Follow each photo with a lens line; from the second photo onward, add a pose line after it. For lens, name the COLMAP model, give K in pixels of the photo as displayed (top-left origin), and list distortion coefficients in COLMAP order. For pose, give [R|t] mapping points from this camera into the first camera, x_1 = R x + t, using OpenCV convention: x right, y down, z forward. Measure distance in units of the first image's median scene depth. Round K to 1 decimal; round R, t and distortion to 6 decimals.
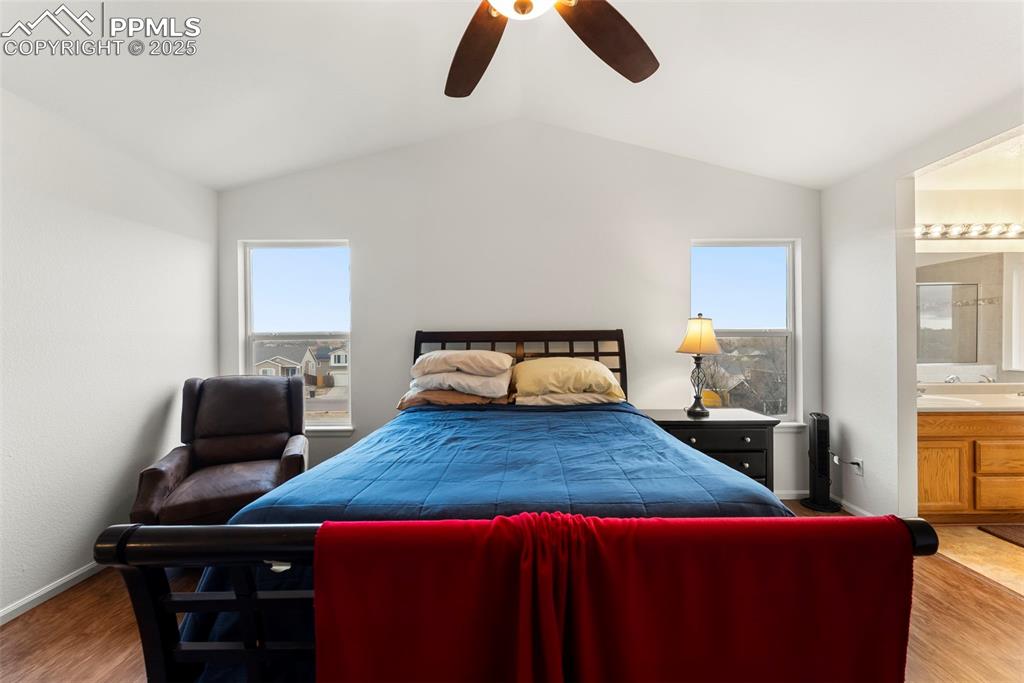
lens RADIAL K [[401.5, 0, 512.0], [0, 401.5, 341.5], [0, 0, 1]] dist [-0.000764, 0.000009]
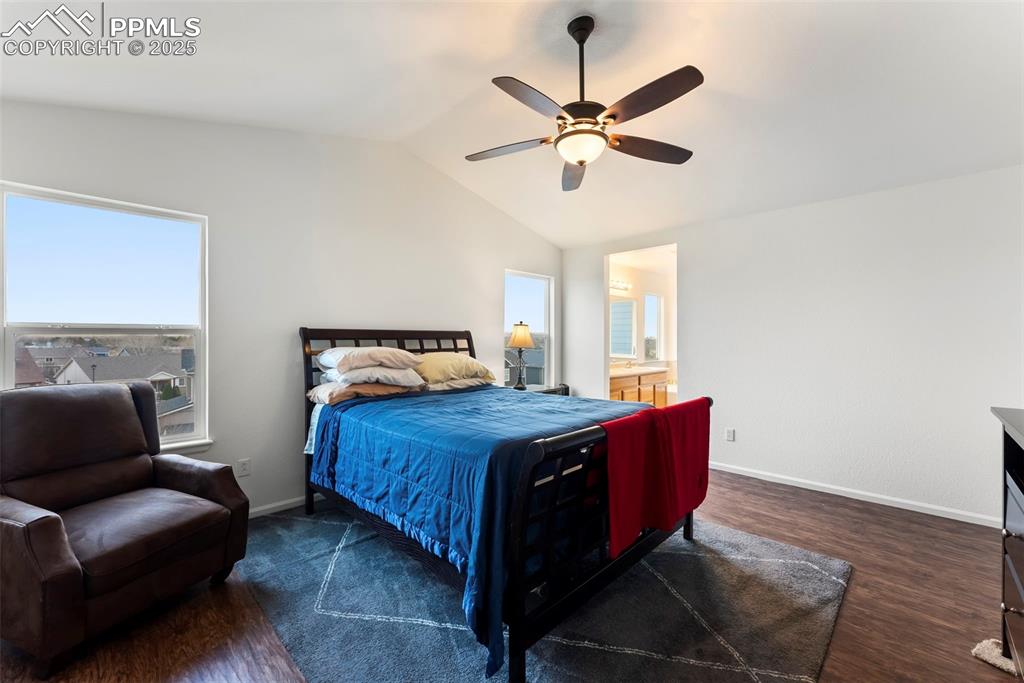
lens RADIAL K [[401.5, 0, 512.0], [0, 401.5, 341.5], [0, 0, 1]] dist [-0.000764, 0.000009]
pose [[0.717061, 0.003904, 0.696999, -0.652160], [-0.004843, 0.999988, -0.000619, 0.006221], [-0.696993, -0.002932, 0.717072, -0.053814]]
